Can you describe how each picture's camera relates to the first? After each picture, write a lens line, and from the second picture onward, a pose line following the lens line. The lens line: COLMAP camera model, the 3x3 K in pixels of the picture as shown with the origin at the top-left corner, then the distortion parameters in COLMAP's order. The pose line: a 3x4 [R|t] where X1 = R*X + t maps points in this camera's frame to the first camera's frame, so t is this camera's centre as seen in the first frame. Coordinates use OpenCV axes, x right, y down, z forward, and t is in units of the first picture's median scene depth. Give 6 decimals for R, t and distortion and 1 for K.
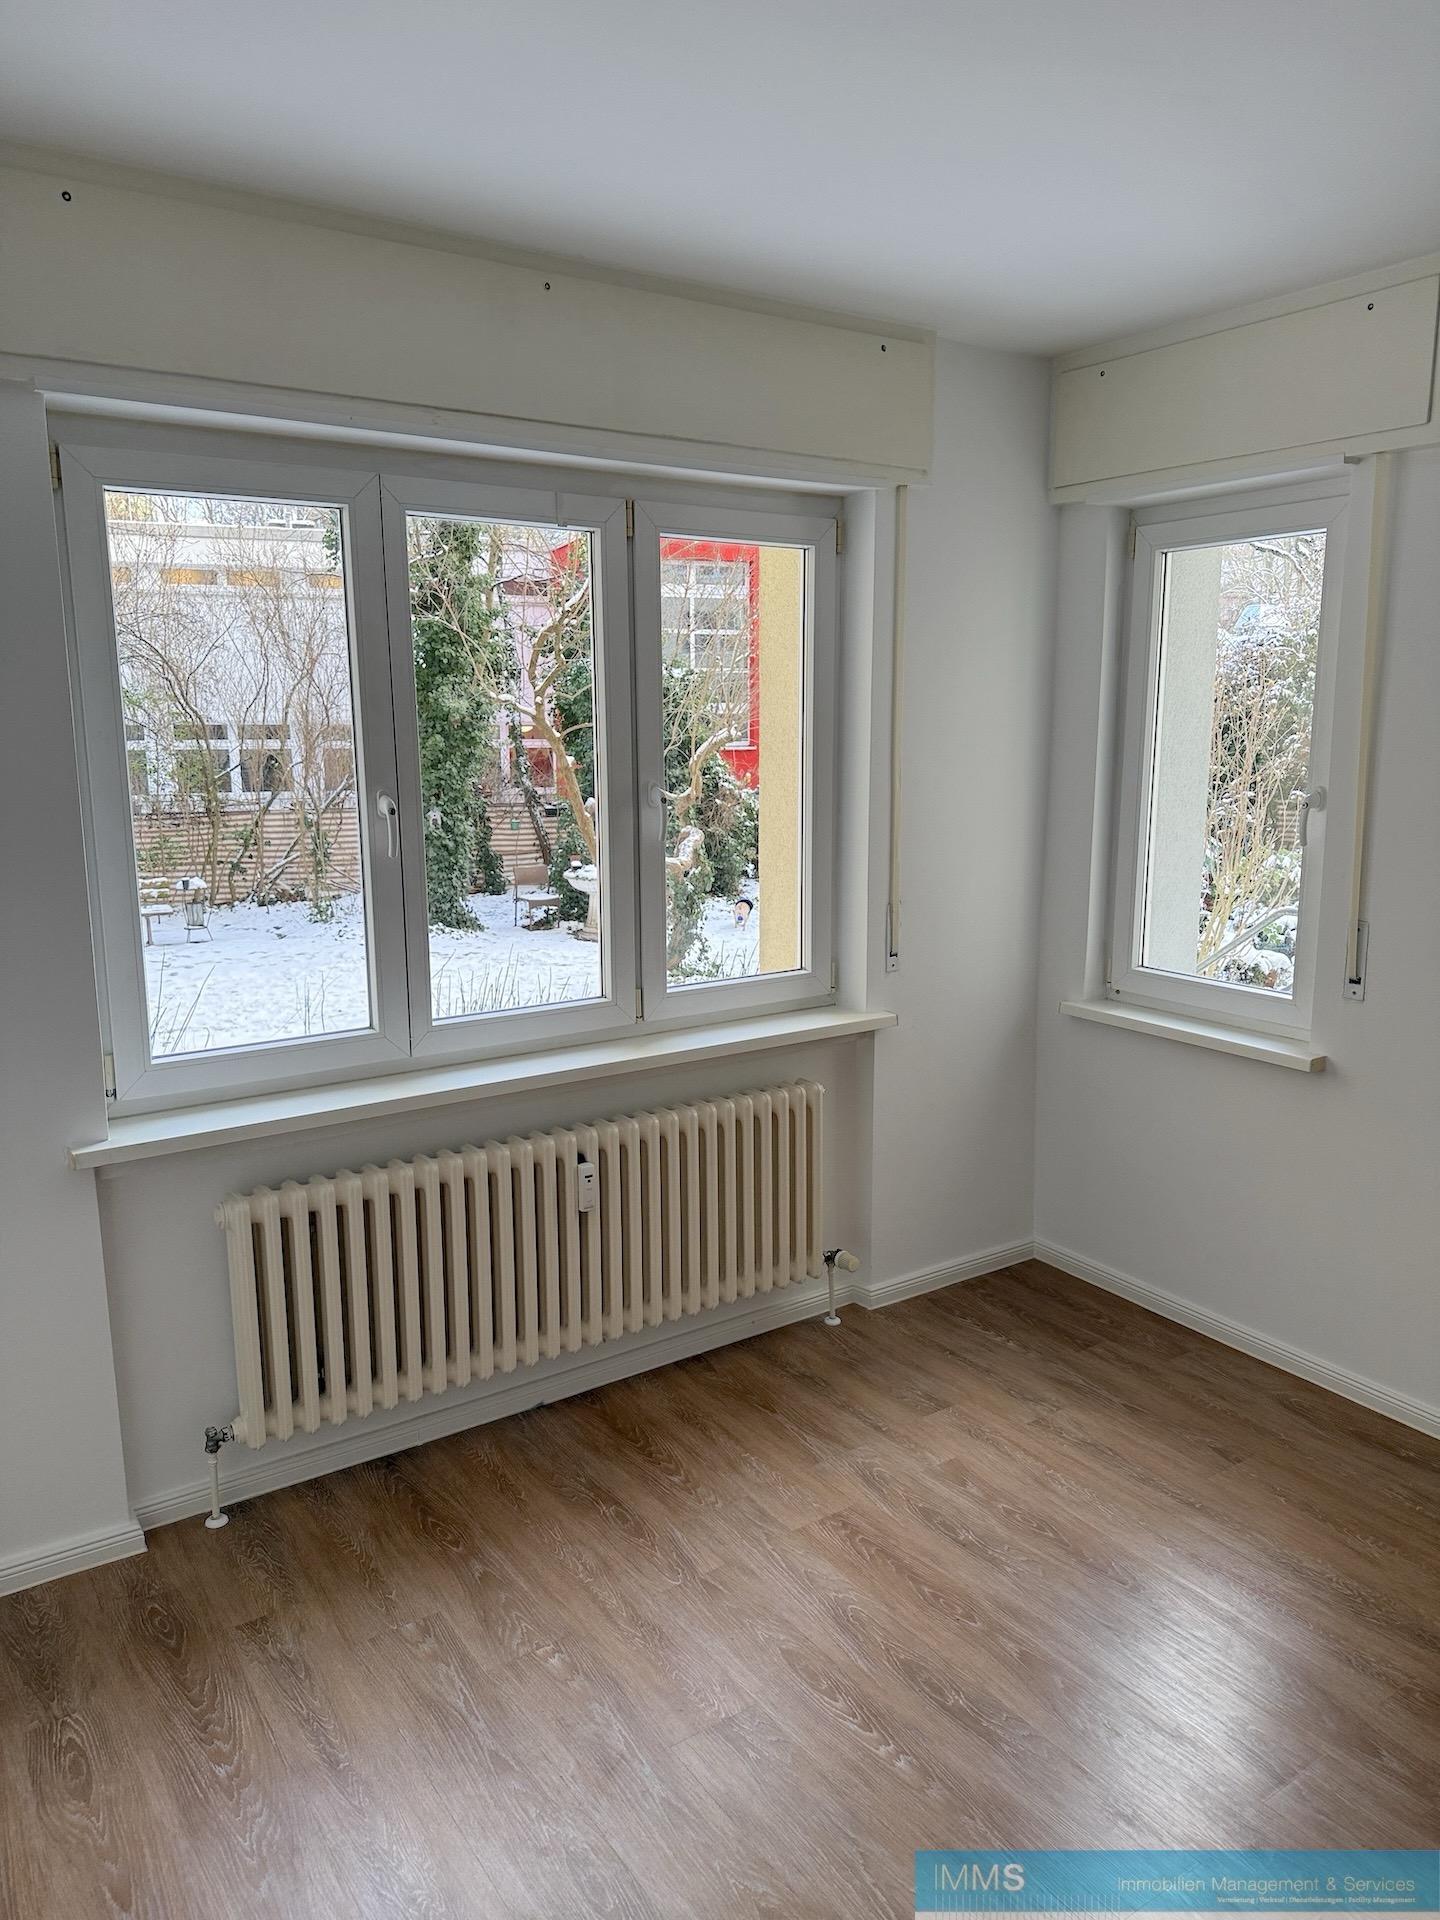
lens RADIAL K [[1362.9, 0, 715.4], [0, 1362.9, 973.4], [0, 0, 1]] dist [0.085295, -0.112536]
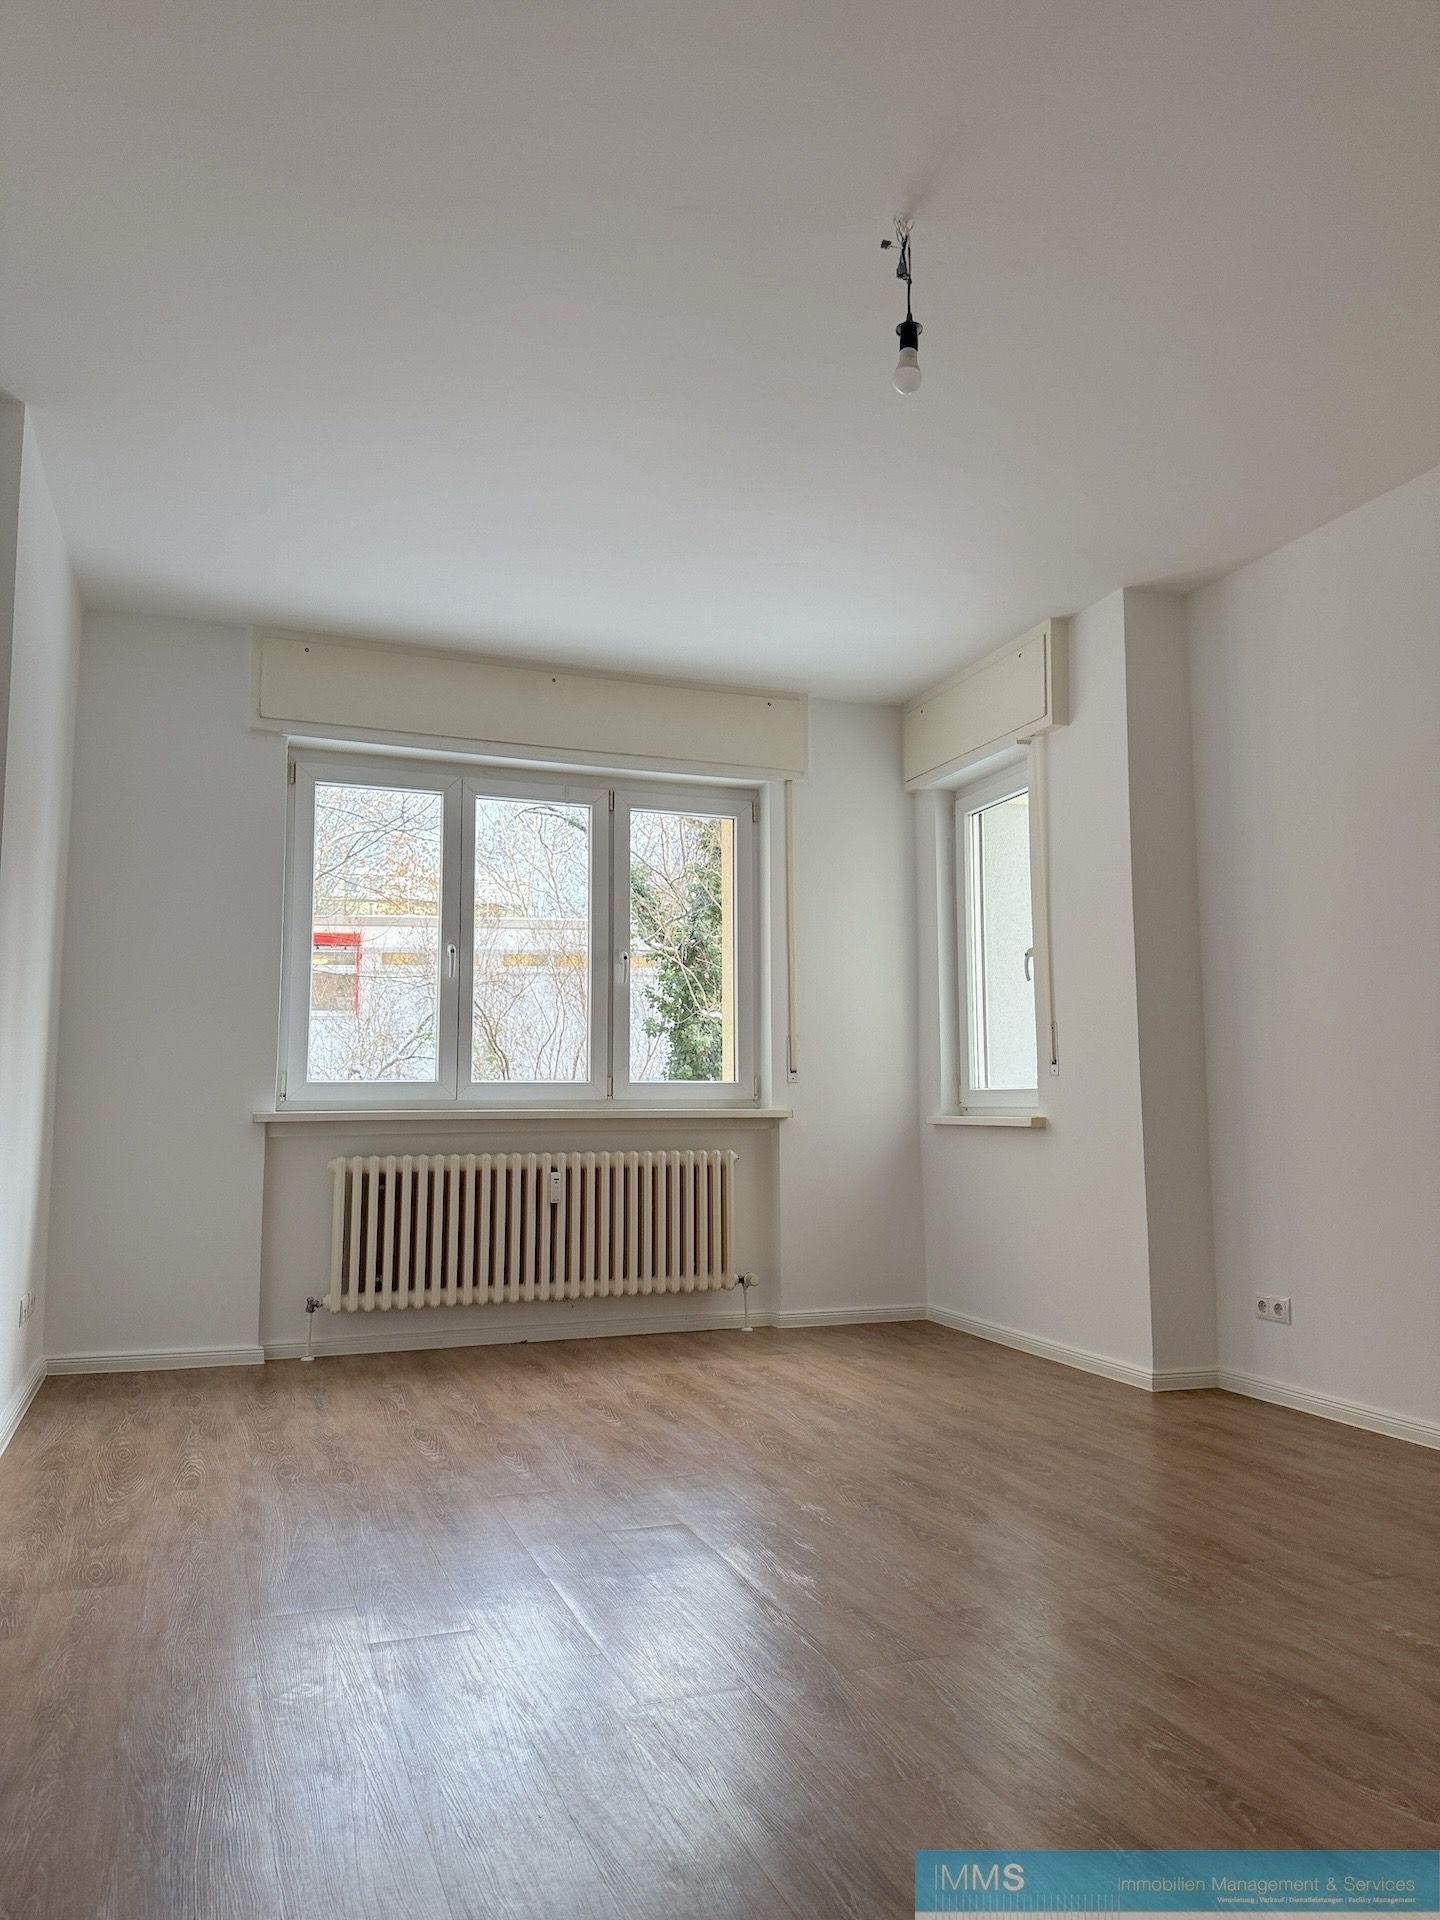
lens RADIAL K [[1362.9, 0, 715.4], [0, 1362.9, 973.4], [0, 0, 1]] dist [0.085295, -0.112536]
pose [[0.969155, -0.021468, -0.245517, 0.444353], [-0.050819, 0.957382, -0.284318, 0.332613], [0.241157, 0.288025, 0.926761, -0.460745]]
